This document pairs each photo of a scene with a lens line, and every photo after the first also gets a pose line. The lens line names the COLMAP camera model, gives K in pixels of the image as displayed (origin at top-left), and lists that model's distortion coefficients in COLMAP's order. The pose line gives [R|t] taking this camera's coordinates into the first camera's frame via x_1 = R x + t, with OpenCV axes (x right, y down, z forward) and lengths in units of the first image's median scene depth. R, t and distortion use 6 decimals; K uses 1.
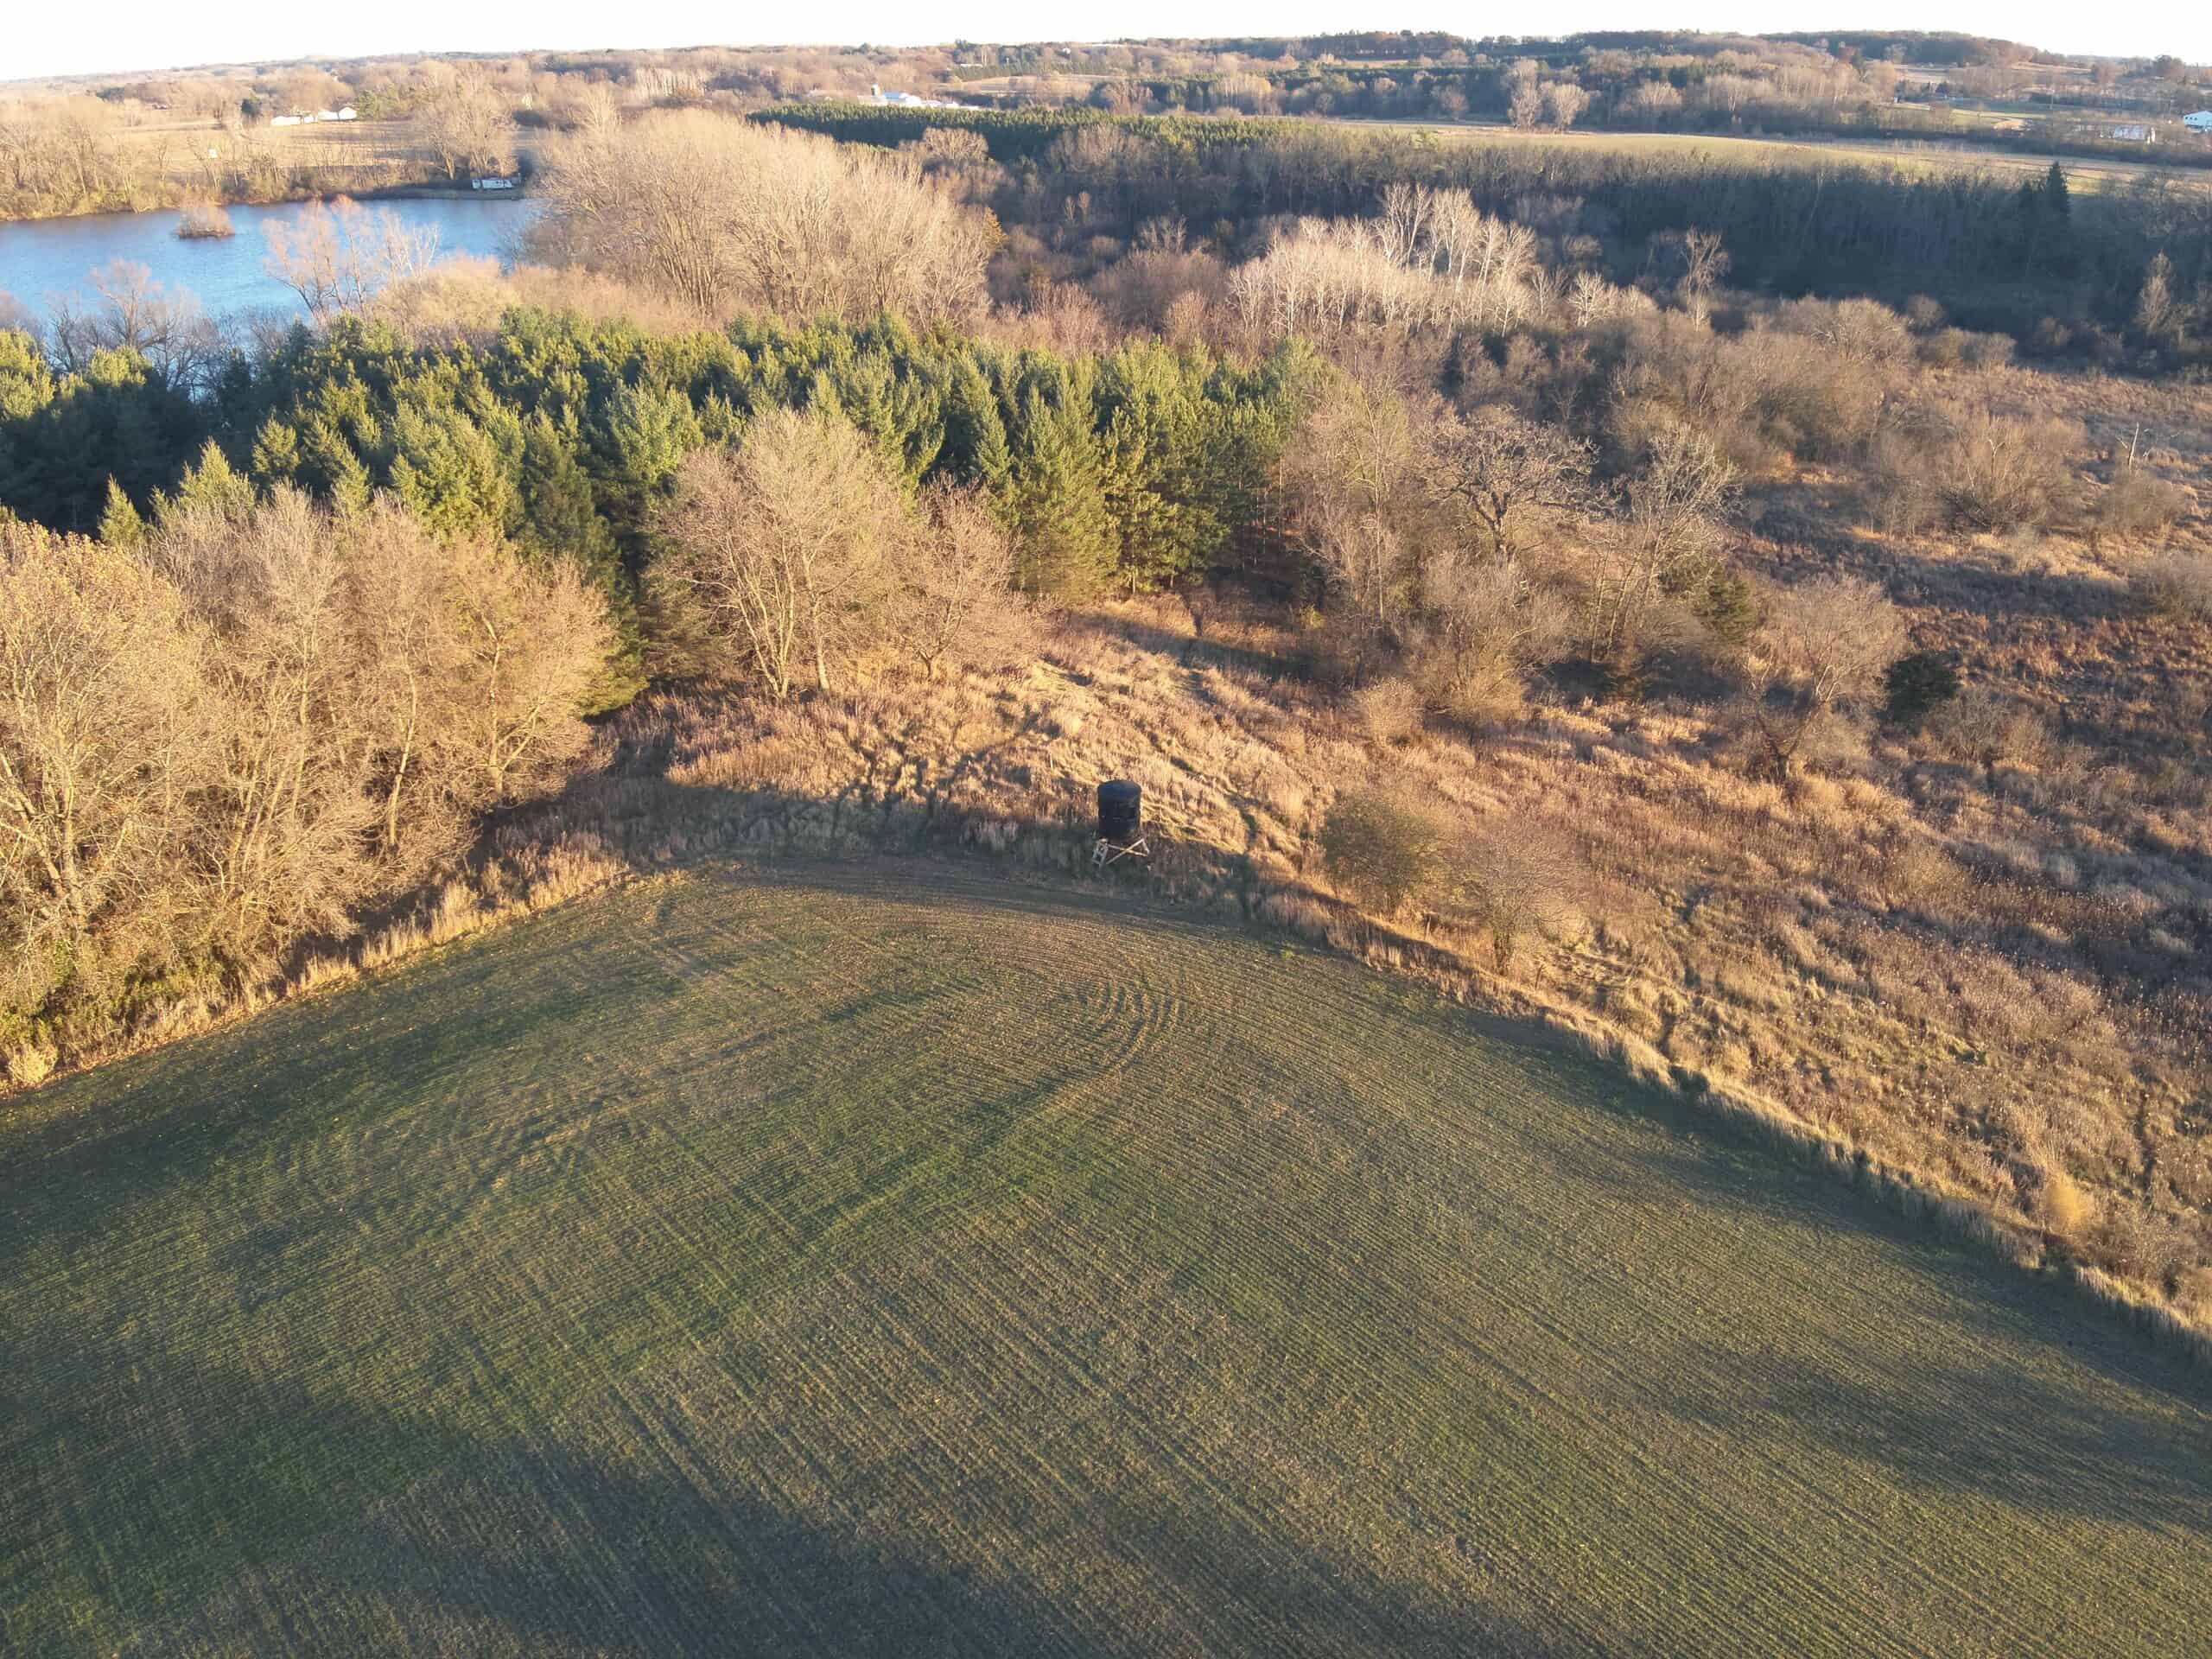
lens RADIAL K [[1618.6, 0, 1109.1], [0, 1618.6, 818.1], [0, 0, 1]] dist [0.093089, -0.186988]
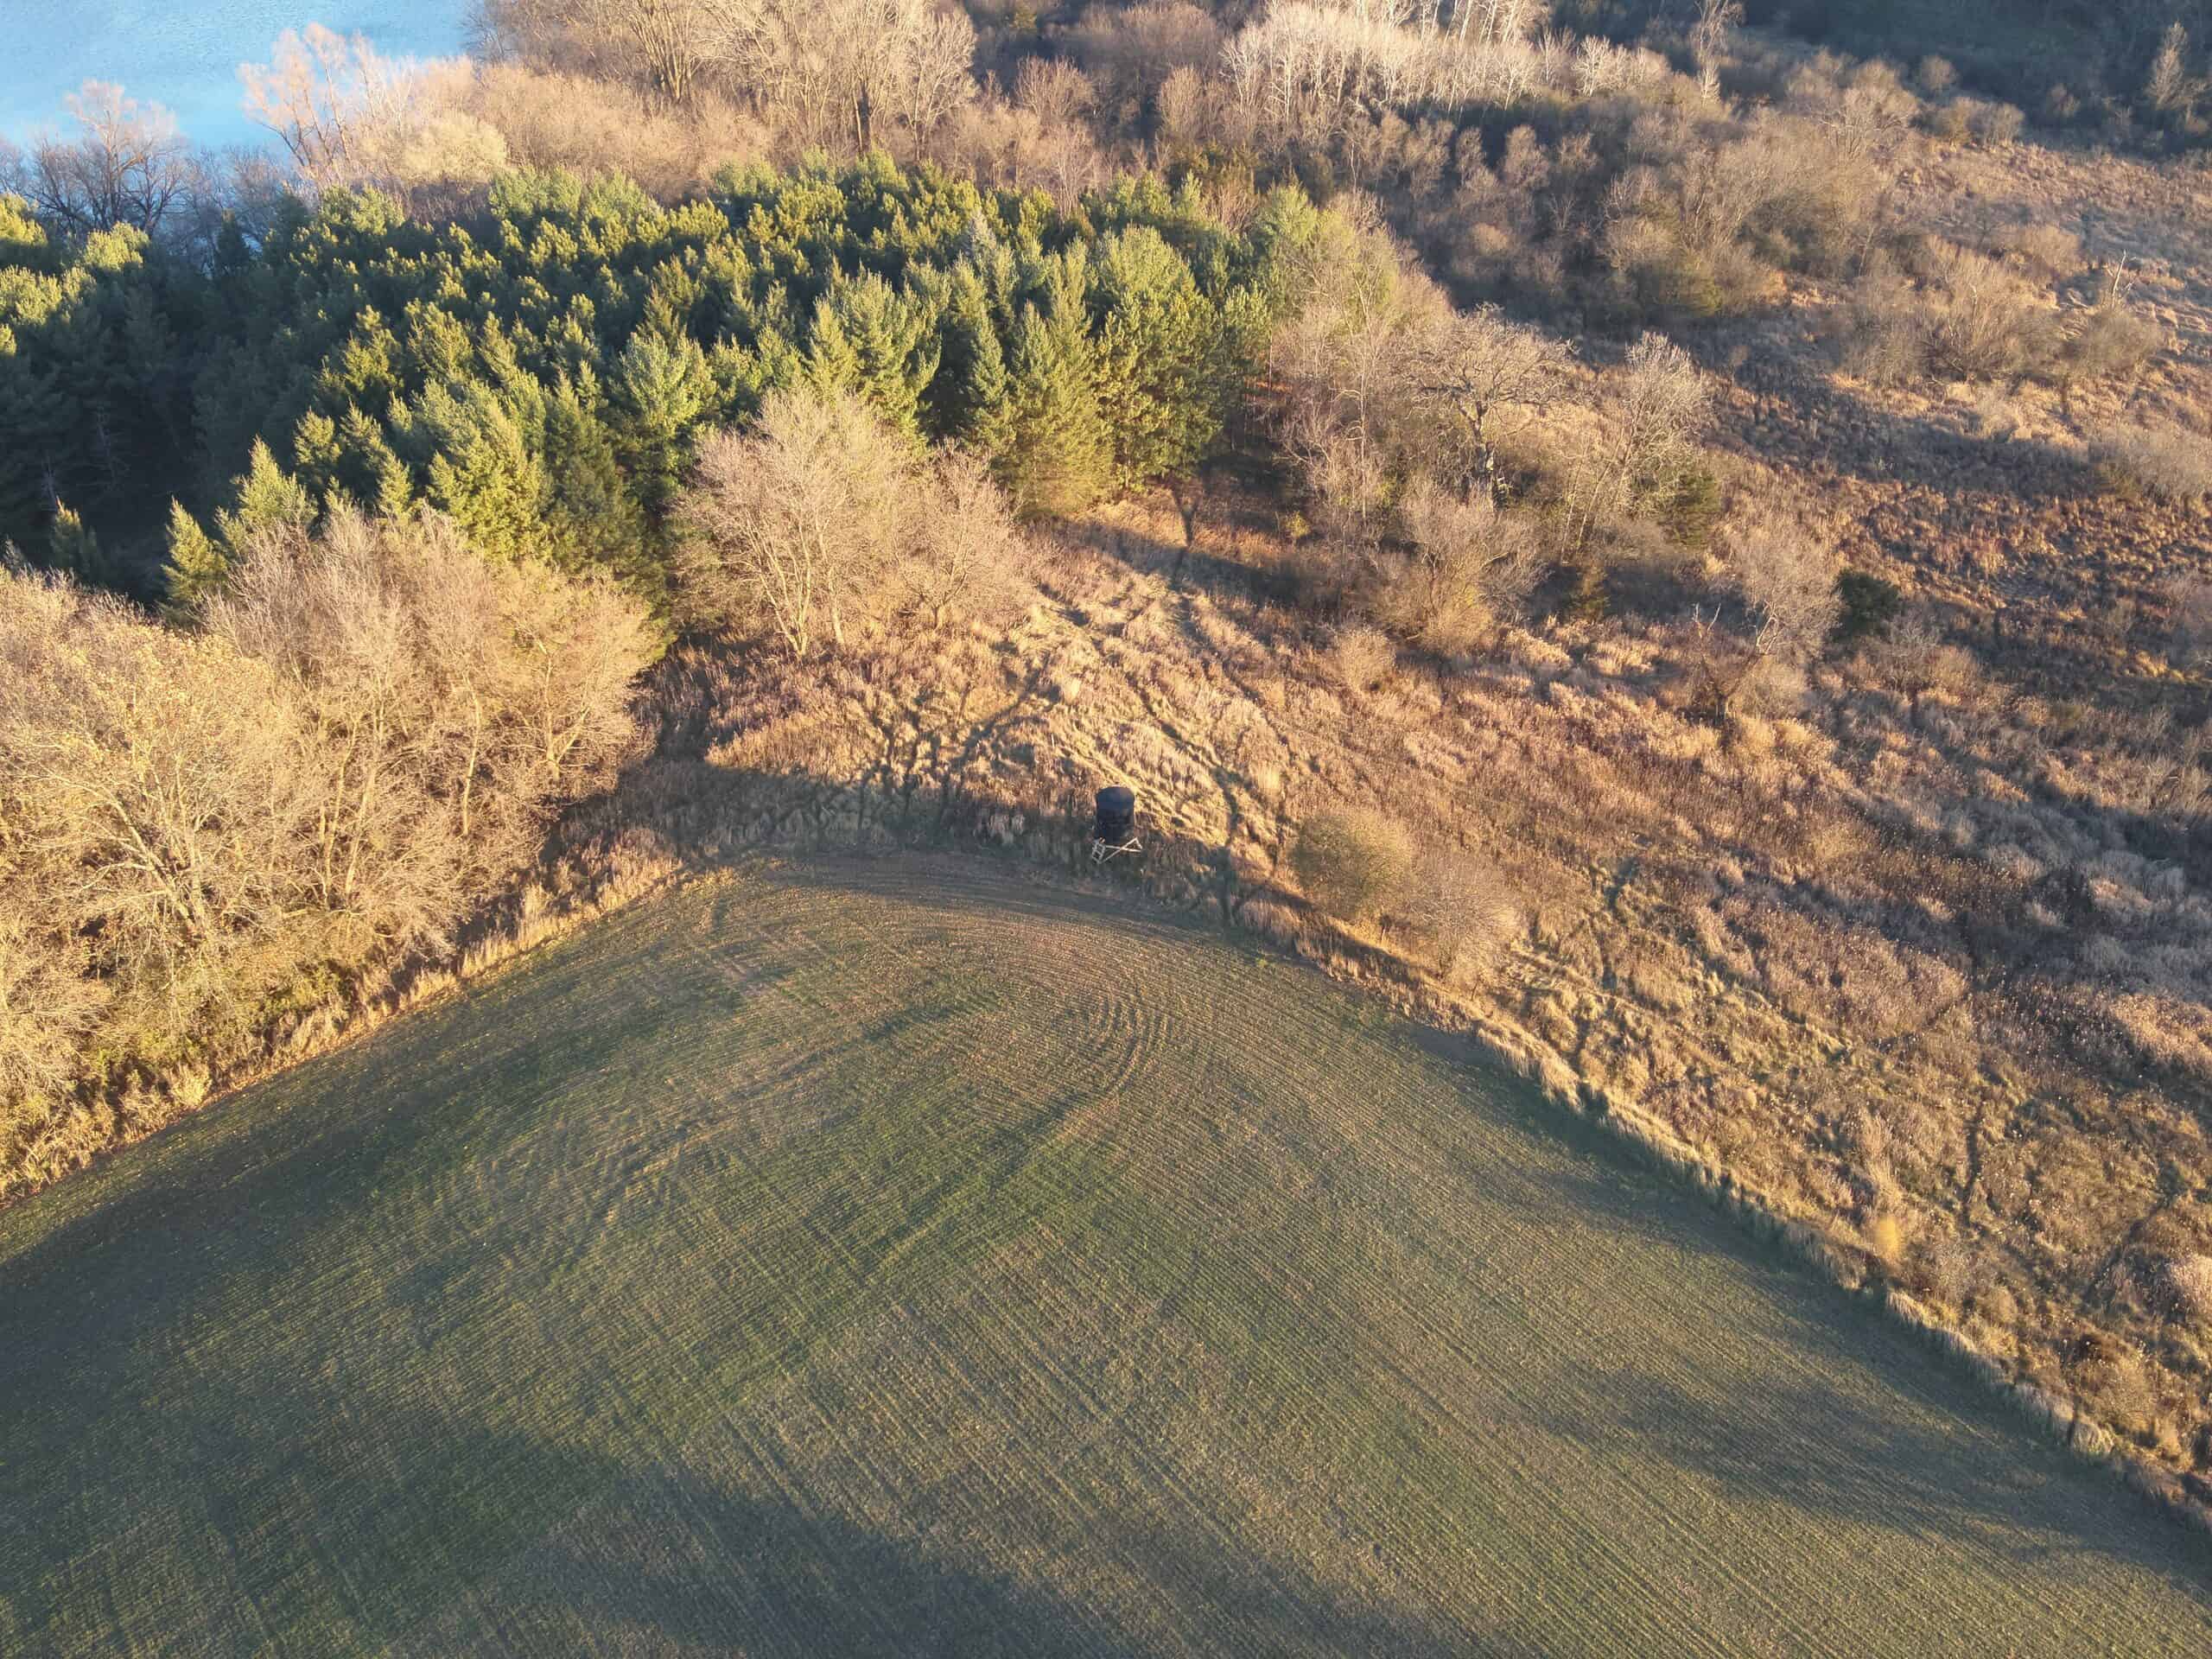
lens RADIAL K [[1618.6, 0, 1109.1], [0, 1618.6, 818.1], [0, 0, 1]] dist [0.093089, -0.186988]
pose [[0.999977, -0.003656, 0.005785, -0.005231], [0.002463, 0.980954, 0.194223, -0.254103], [-0.006385, -0.194205, 0.980940, -0.119668]]
